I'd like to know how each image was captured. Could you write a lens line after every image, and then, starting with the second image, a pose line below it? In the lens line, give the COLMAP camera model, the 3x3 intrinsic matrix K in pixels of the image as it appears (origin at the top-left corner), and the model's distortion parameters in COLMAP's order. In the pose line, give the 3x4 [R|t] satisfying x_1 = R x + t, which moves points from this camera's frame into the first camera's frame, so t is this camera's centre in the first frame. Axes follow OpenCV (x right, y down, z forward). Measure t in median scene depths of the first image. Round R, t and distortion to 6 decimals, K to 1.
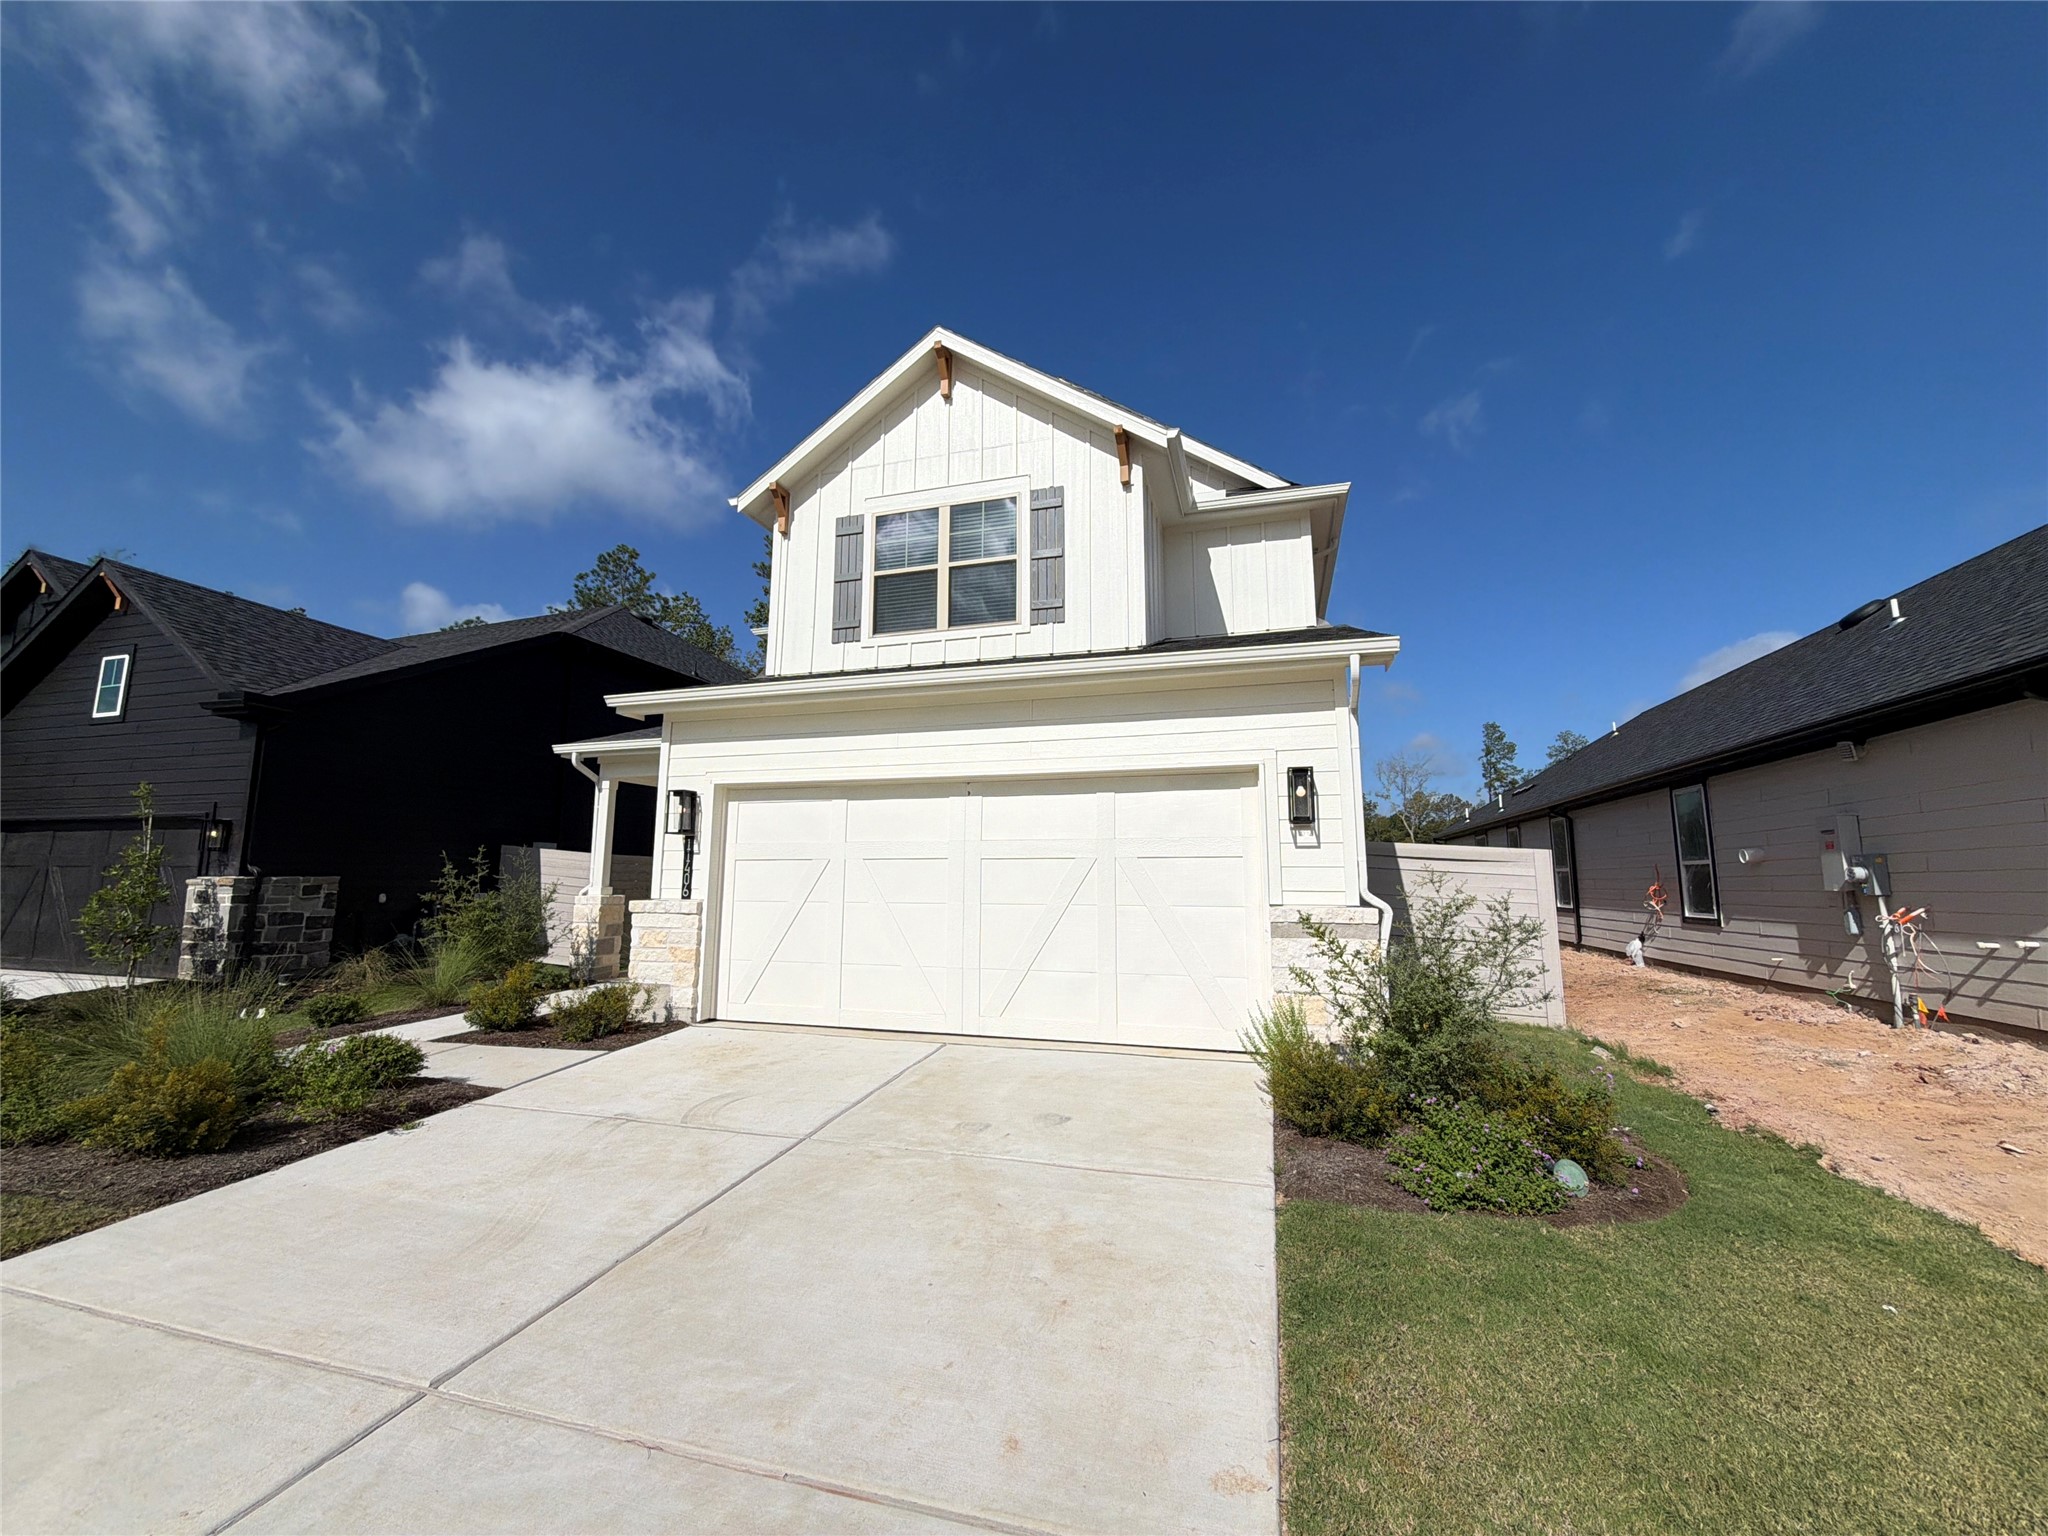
lens RADIAL K [[812.4, 0, 1025.9], [0, 812.4, 771.3], [0, 0, 1]] dist [0.001420, 0.000352]
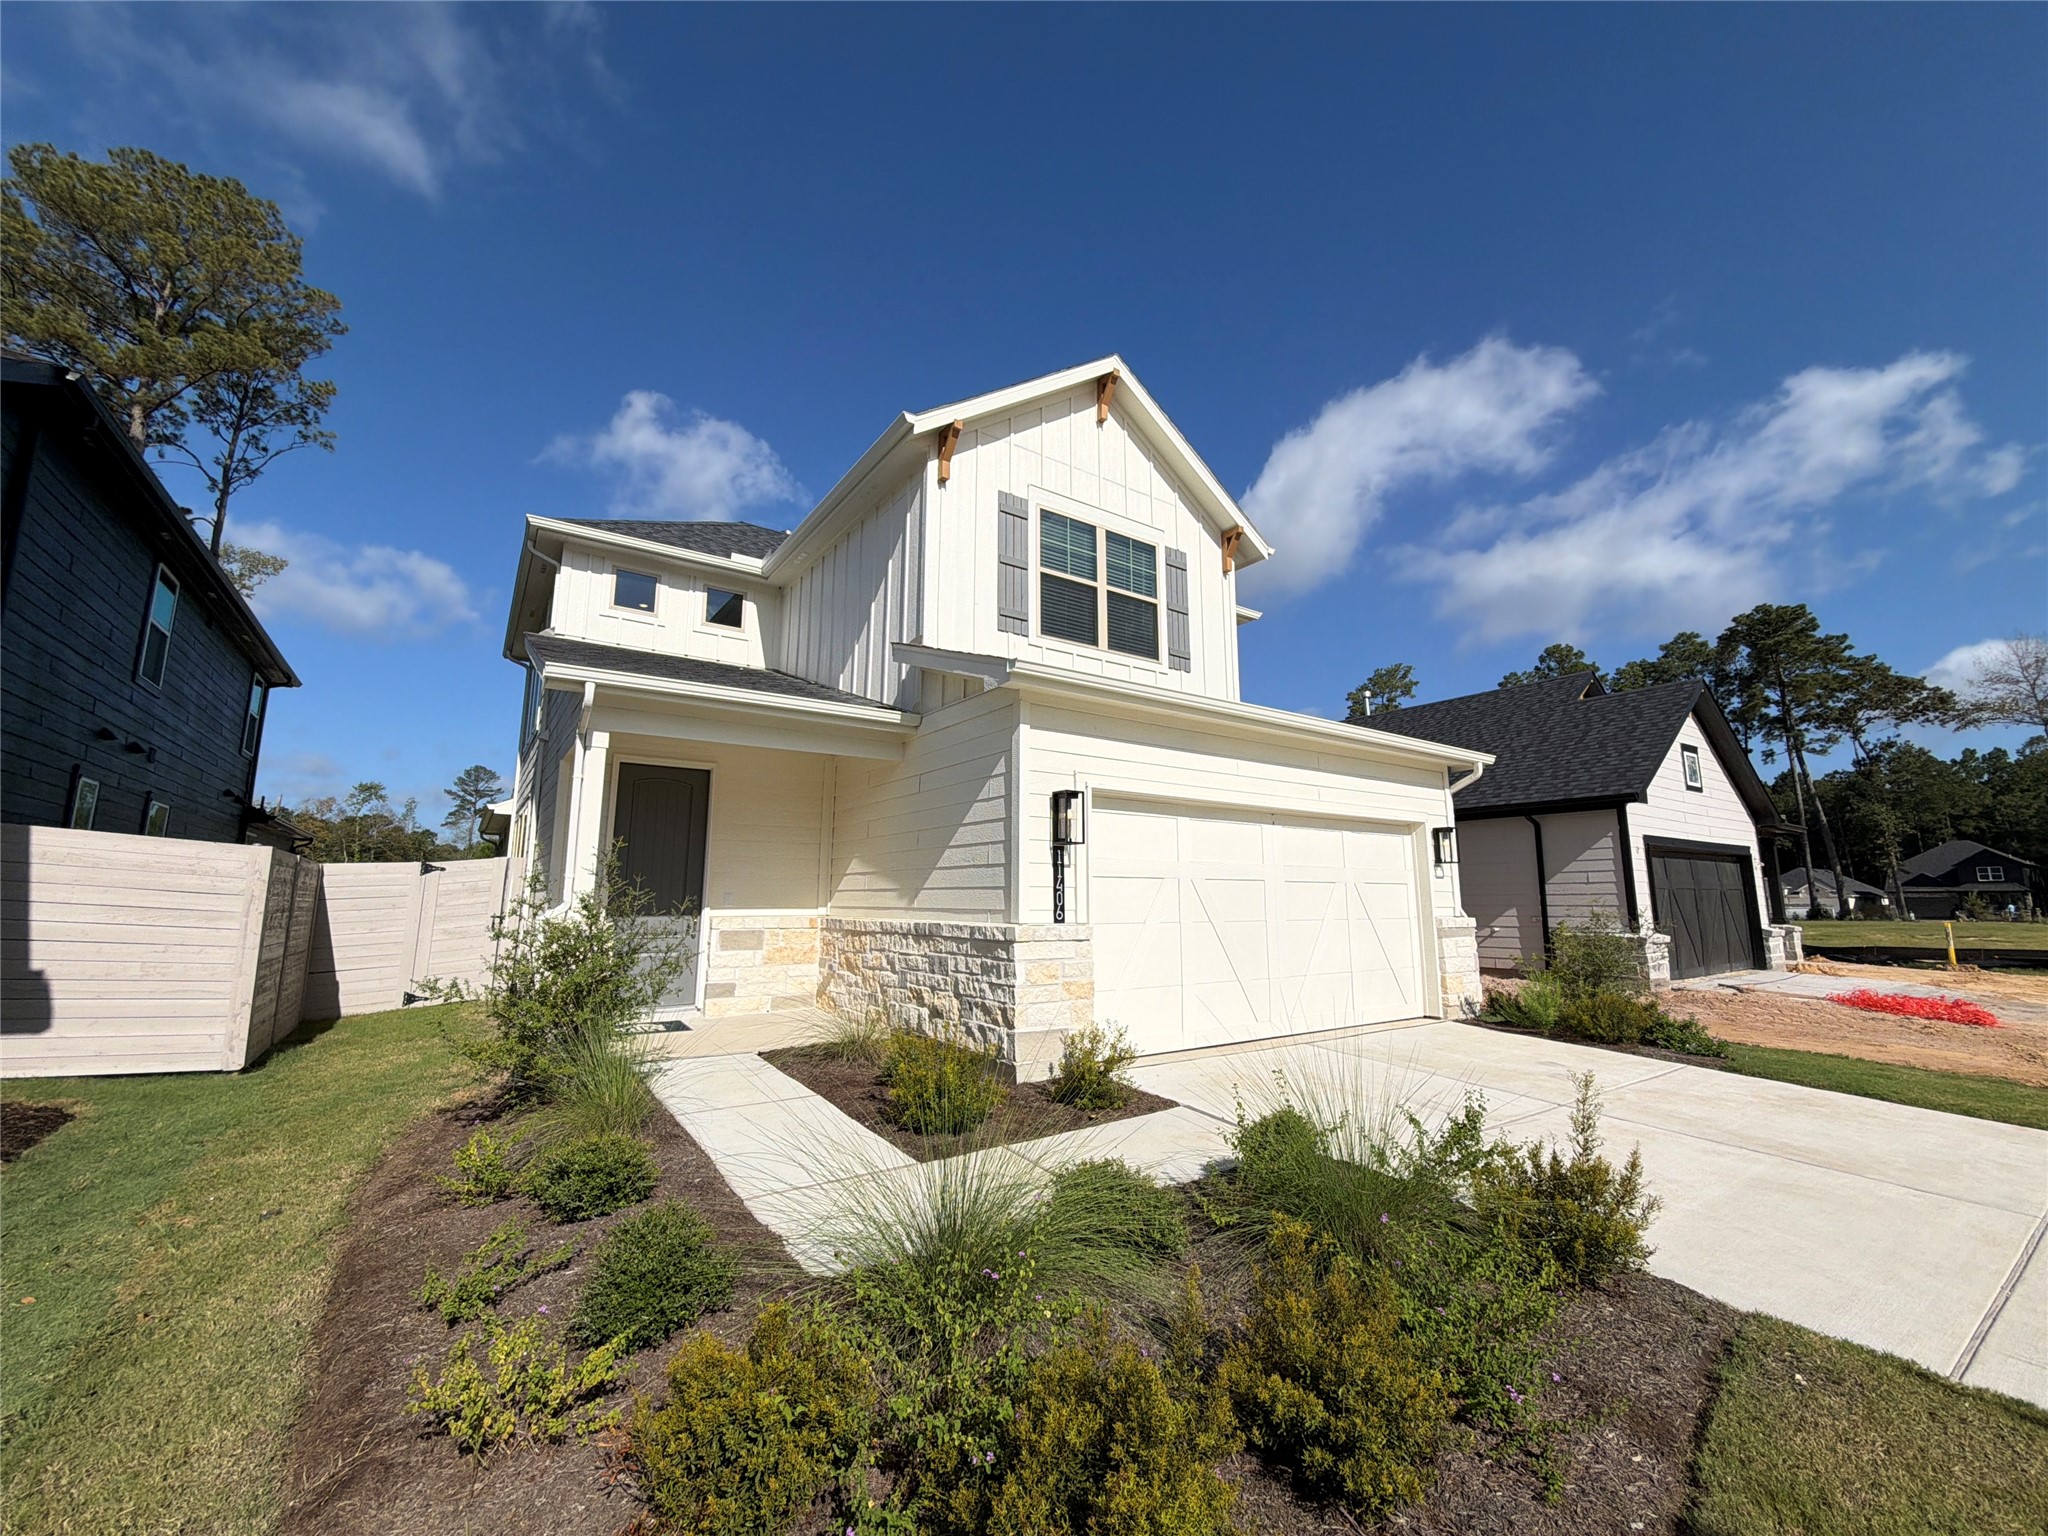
lens RADIAL K [[812.4, 0, 1018.6], [0, 812.4, 768.3], [0, 0, 1]] dist [0.001420, 0.000352]
pose [[0.631292, 0.122832, 0.765756, -0.903623], [-0.109020, 0.991629, -0.069187, 0.052189], [-0.767844, -0.039806, 0.639399, 0.420656]]
